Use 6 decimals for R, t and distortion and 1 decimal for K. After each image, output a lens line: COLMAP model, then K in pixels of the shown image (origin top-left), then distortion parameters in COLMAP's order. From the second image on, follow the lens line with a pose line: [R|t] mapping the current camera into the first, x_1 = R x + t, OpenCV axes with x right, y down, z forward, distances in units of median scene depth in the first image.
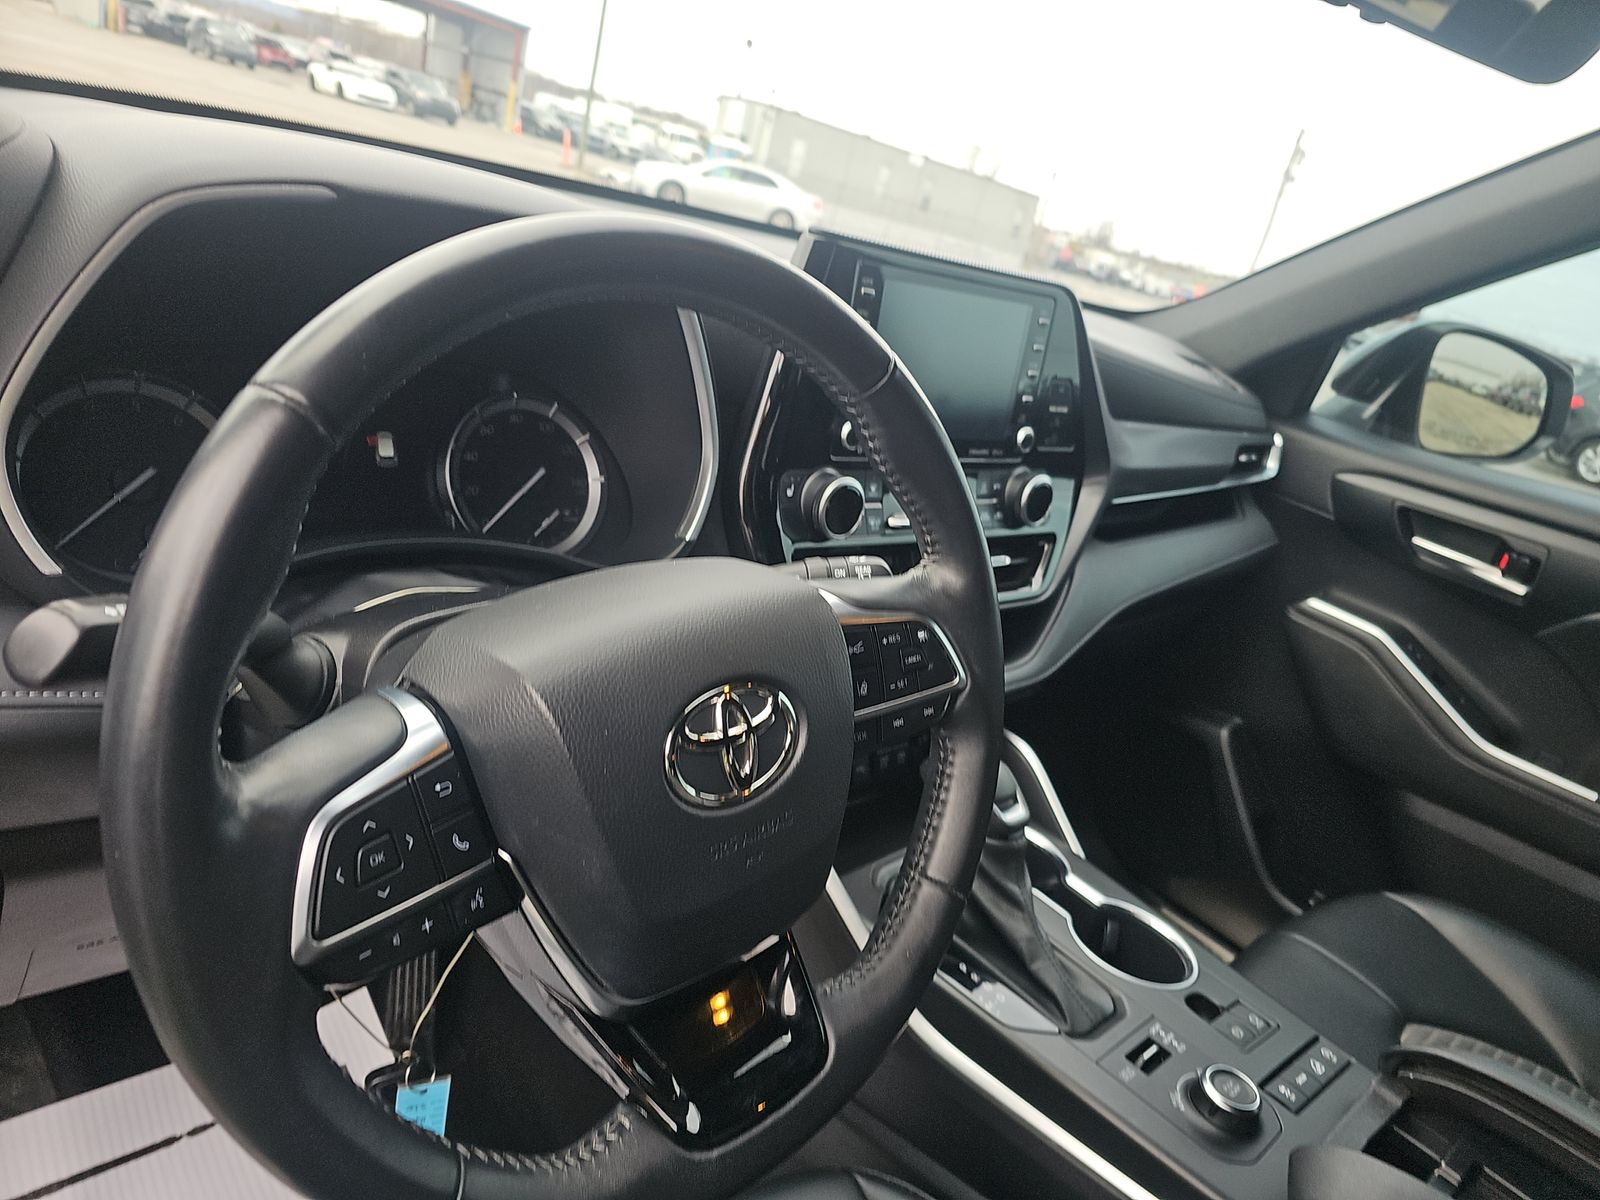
lens RADIAL K [[1061.3, 0, 797.2], [0, 1061.3, 625.4], [0, 0, 1]] dist [-0.001970, 0.000826]
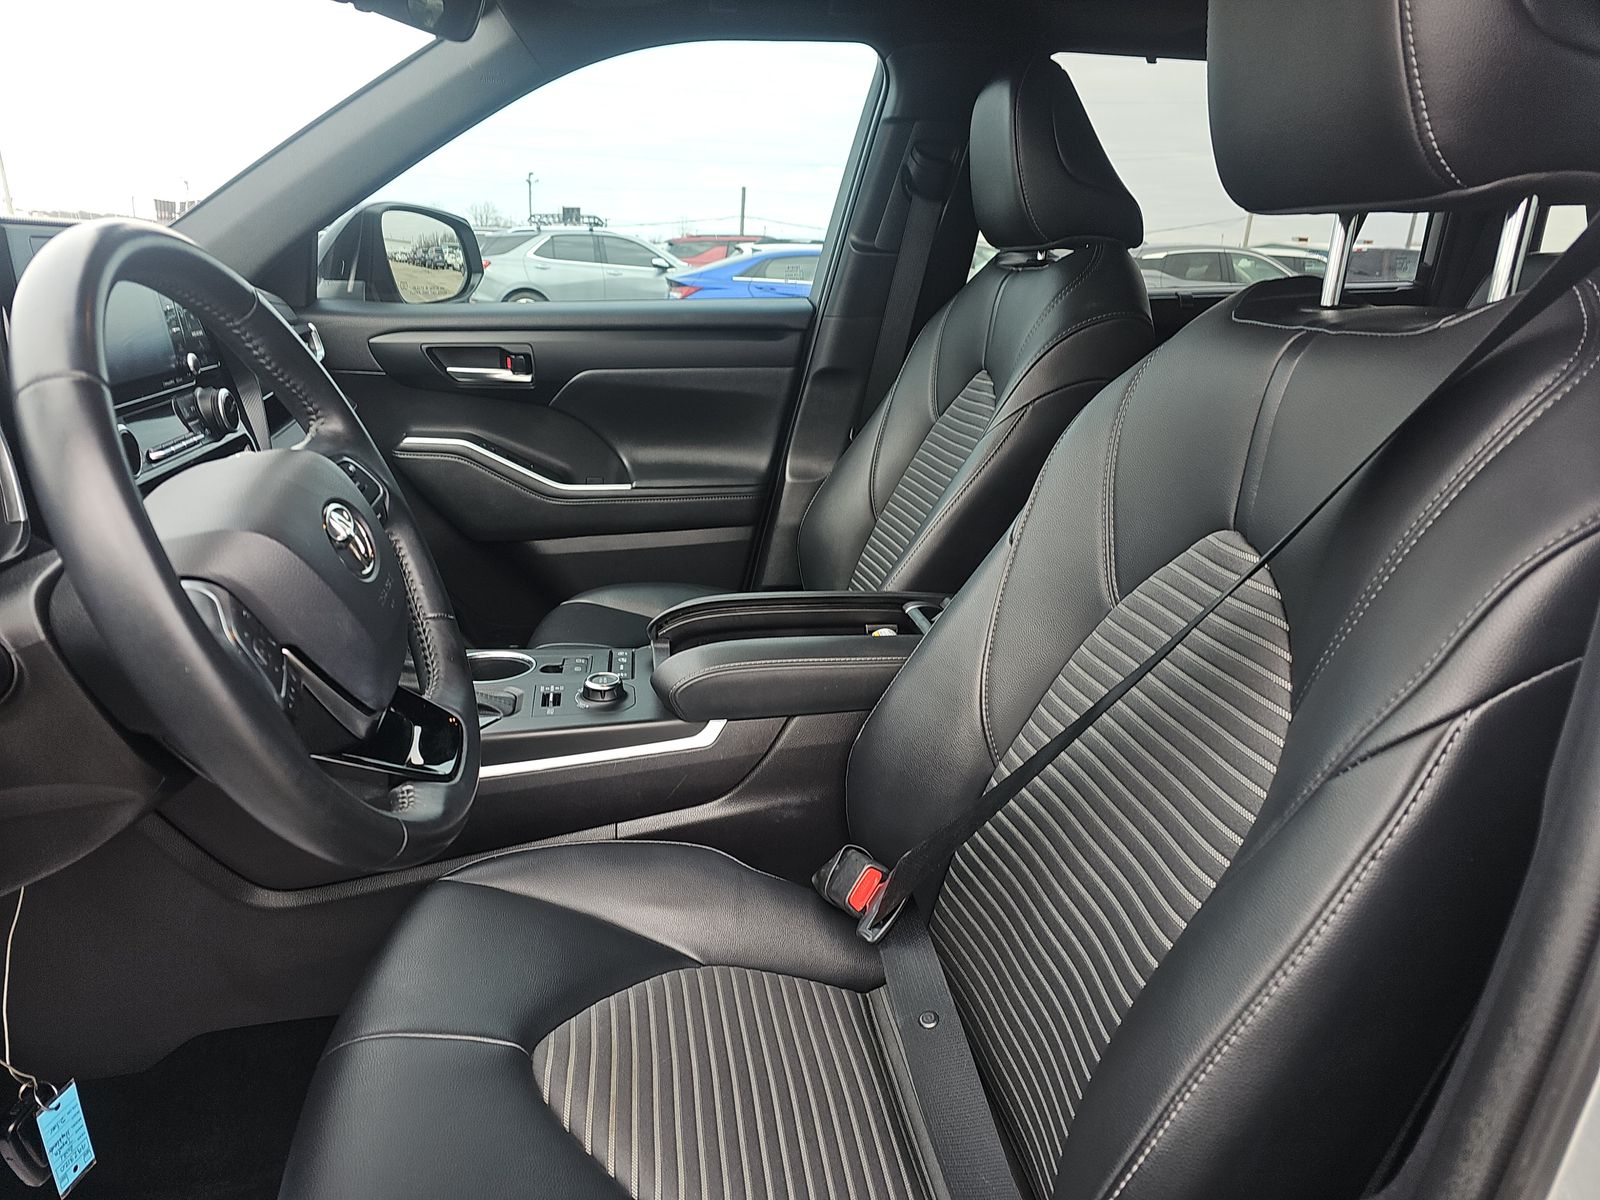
lens RADIAL K [[1061.3, 0, 797.2], [0, 1061.3, 625.4], [0, 0, 1]] dist [-0.001970, 0.000826]
pose [[0.541797, -0.457260, 0.705244, -0.302436], [0.396237, 0.878933, 0.265469, 0.024911], [-0.741250, 0.135613, 0.657387, -0.174008]]
